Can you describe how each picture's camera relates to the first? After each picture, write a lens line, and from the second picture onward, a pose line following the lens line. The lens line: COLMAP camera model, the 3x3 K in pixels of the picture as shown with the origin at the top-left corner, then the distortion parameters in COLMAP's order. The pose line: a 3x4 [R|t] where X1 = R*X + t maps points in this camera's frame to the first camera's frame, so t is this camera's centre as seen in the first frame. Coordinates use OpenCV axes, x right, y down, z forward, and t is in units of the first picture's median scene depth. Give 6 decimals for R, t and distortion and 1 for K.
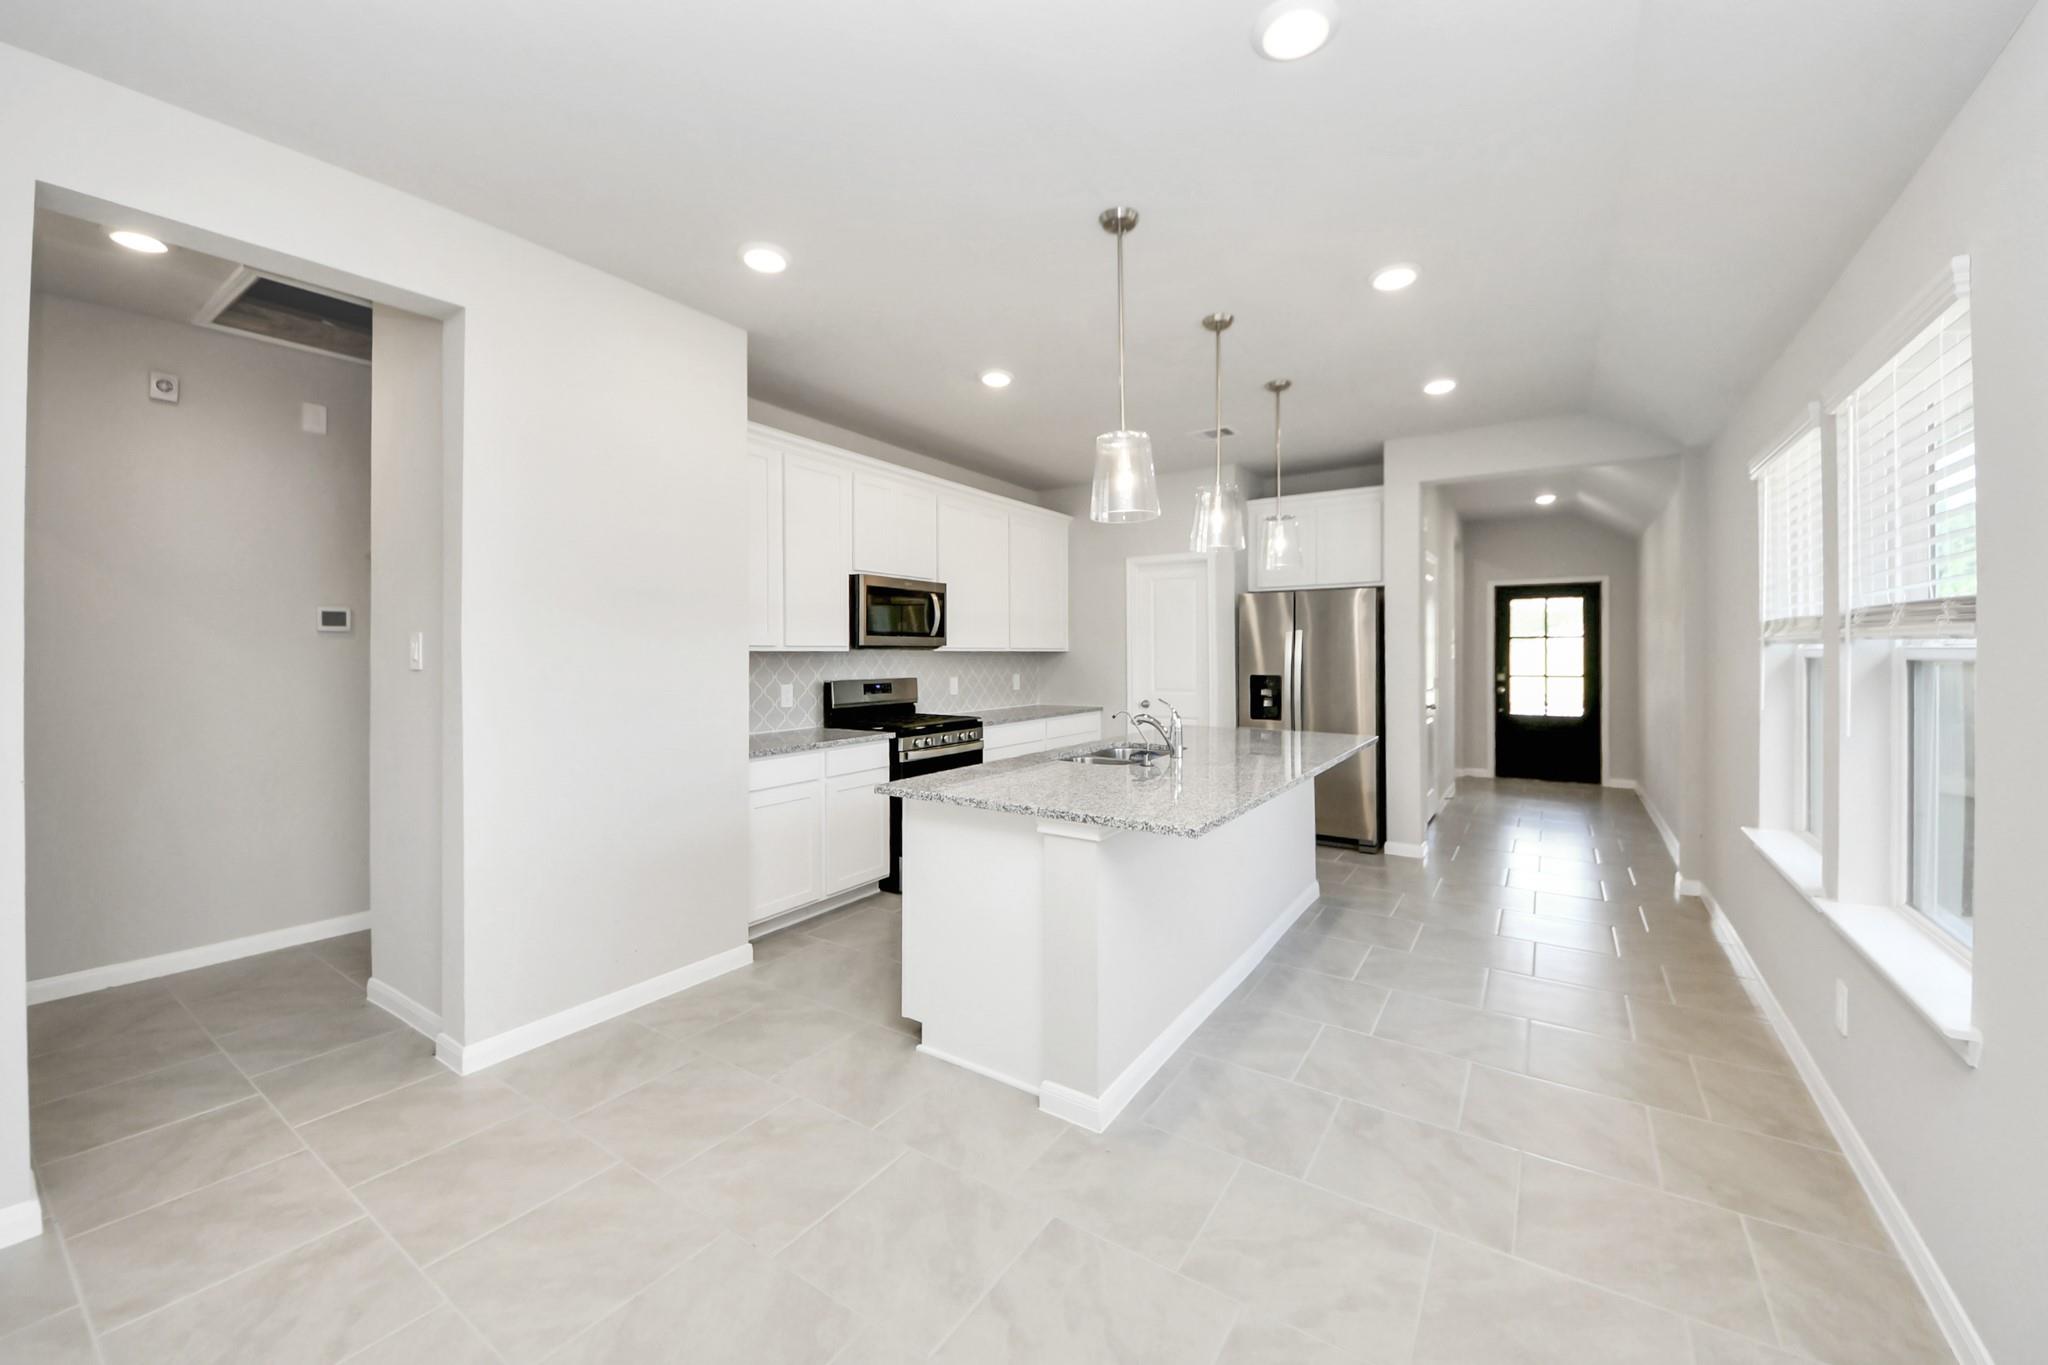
lens RADIAL K [[769.2, 0, 1010.4], [0, 769.2, 643.3], [0, 0, 1]] dist [-0.003927, -0.001113]
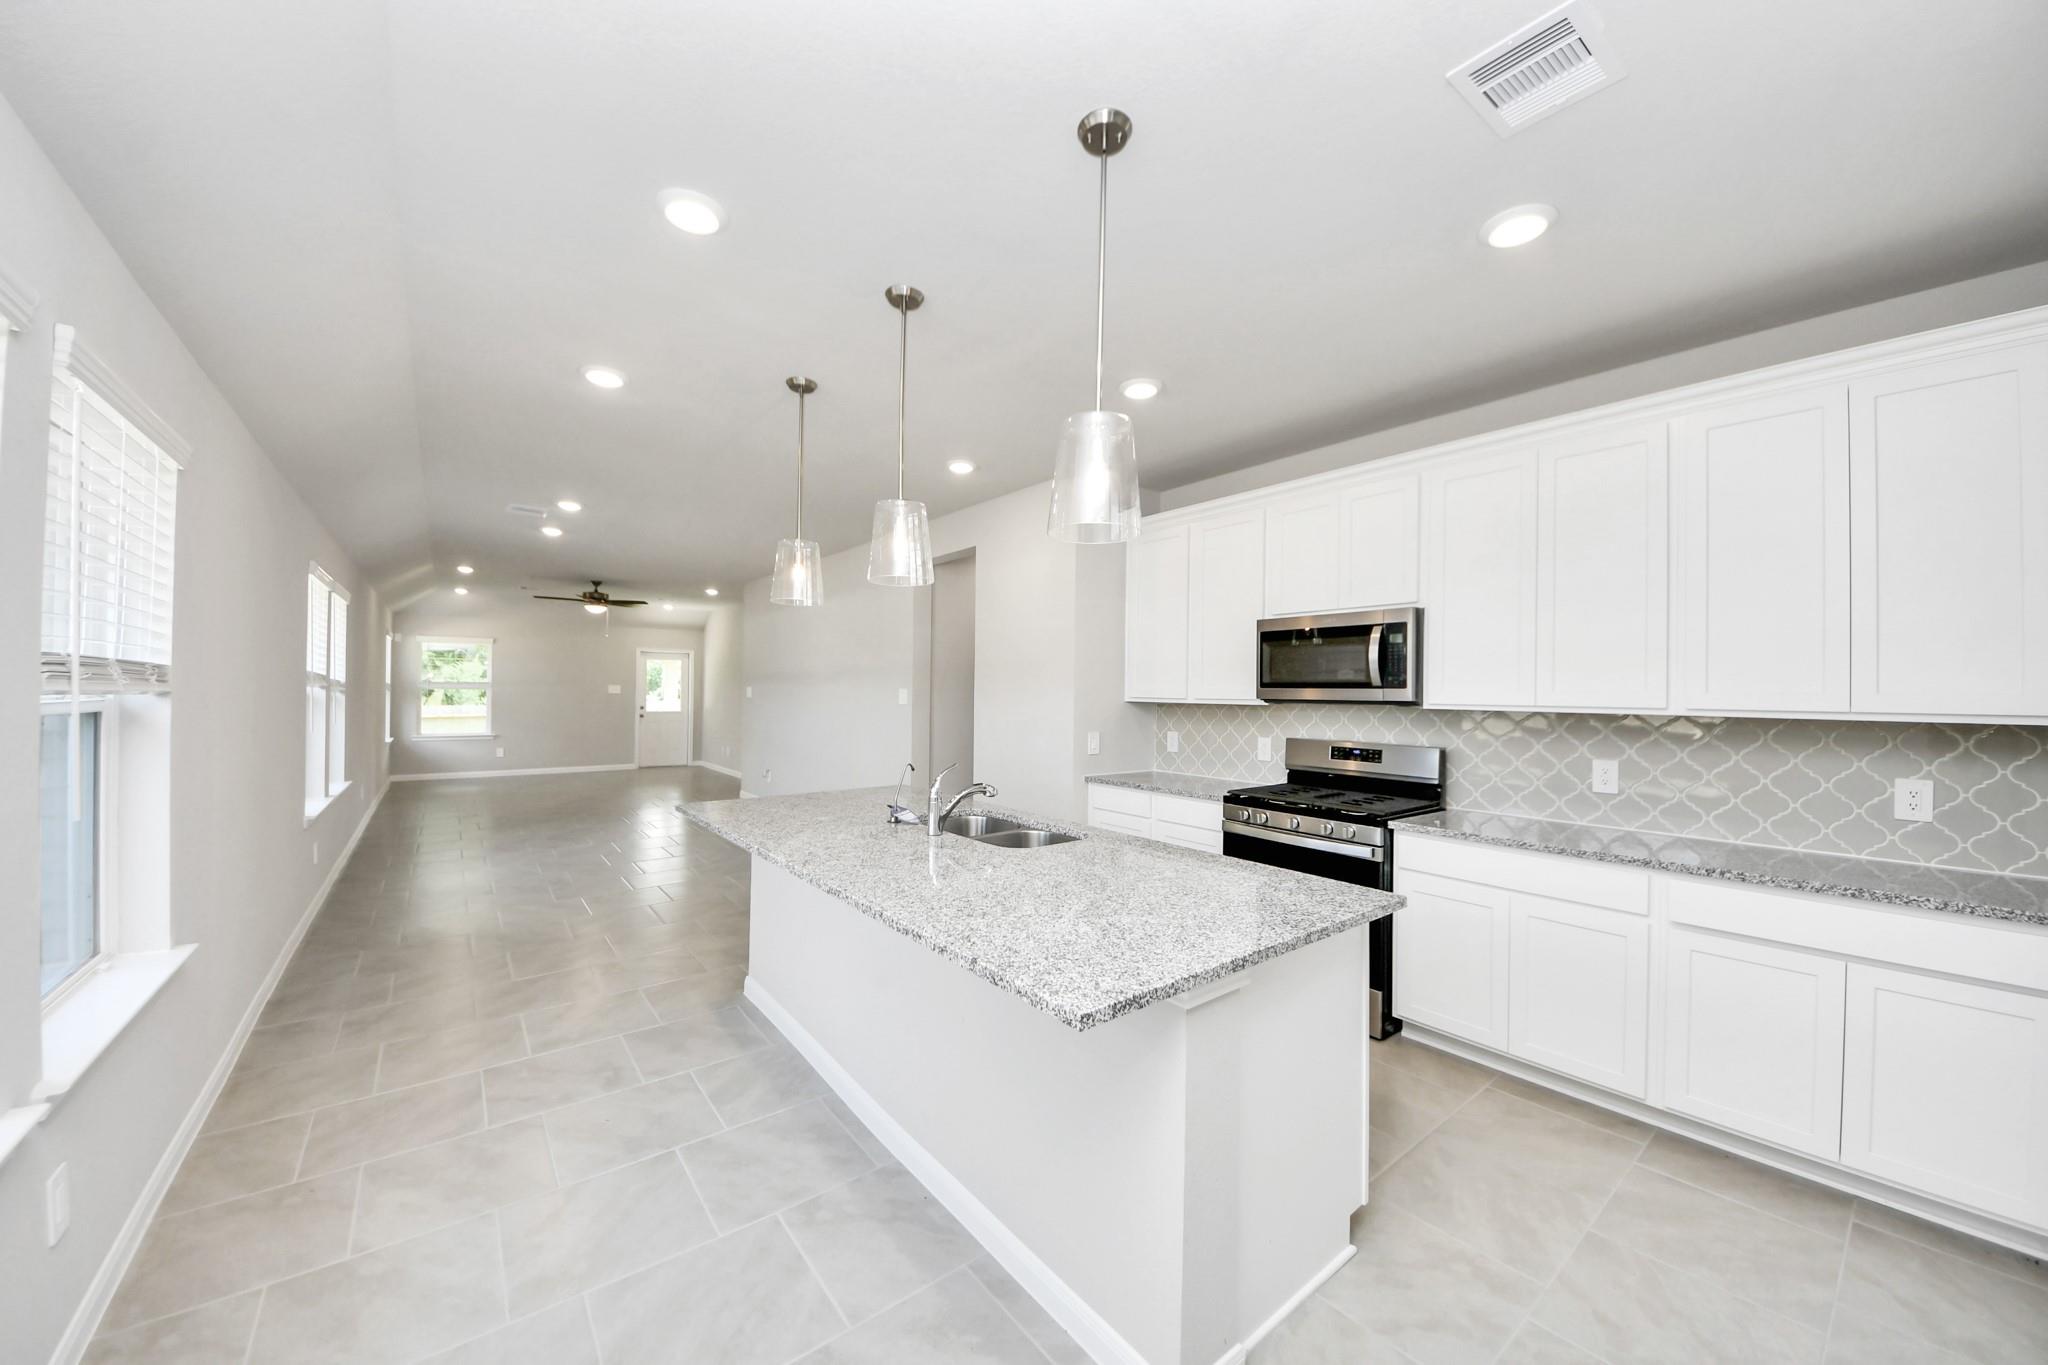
lens RADIAL K [[731.9, 0, 1025.9], [0, 731.9, 687.1], [0, 0, 1]] dist [0.009714, -0.002090]
pose [[-0.292971, -0.003855, -0.956114, 0.153856], [0.004686, 0.999974, -0.005467, -0.001747], [0.956110, -0.006082, -0.292945, 0.216549]]
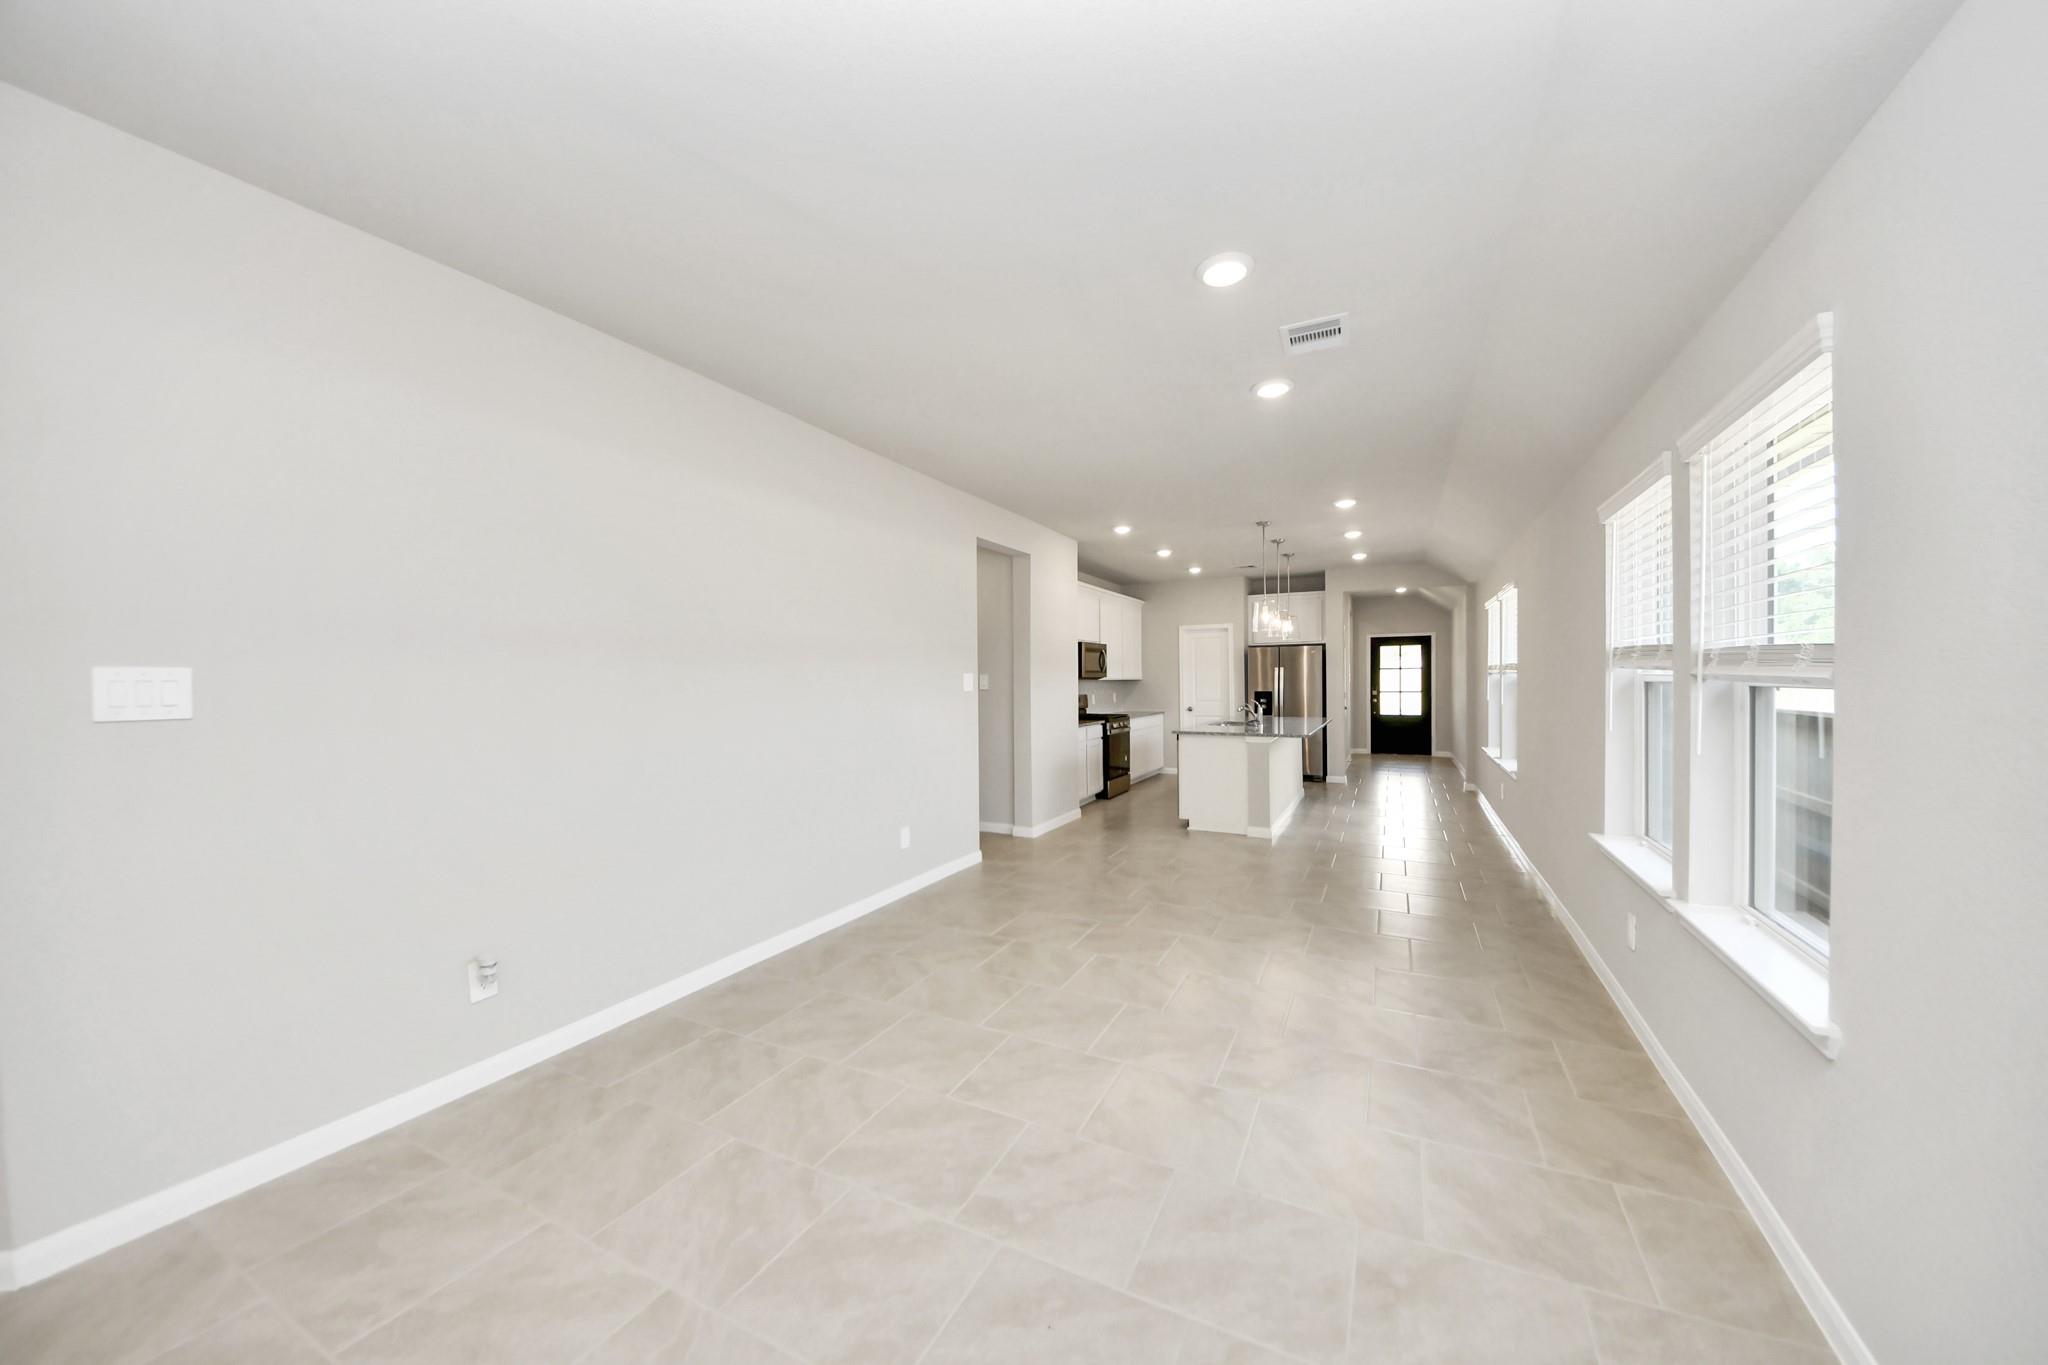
lens RADIAL K [[731.9, 0, 1014.6], [0, 731.9, 671.4], [0, 0, 1]] dist [0.009714, -0.002090]
pose [[0.990901, -0.004667, 0.134514, -0.469837], [0.004304, 0.999986, 0.002990, -0.016354], [-0.134526, -0.002384, 0.990907, -0.629746]]
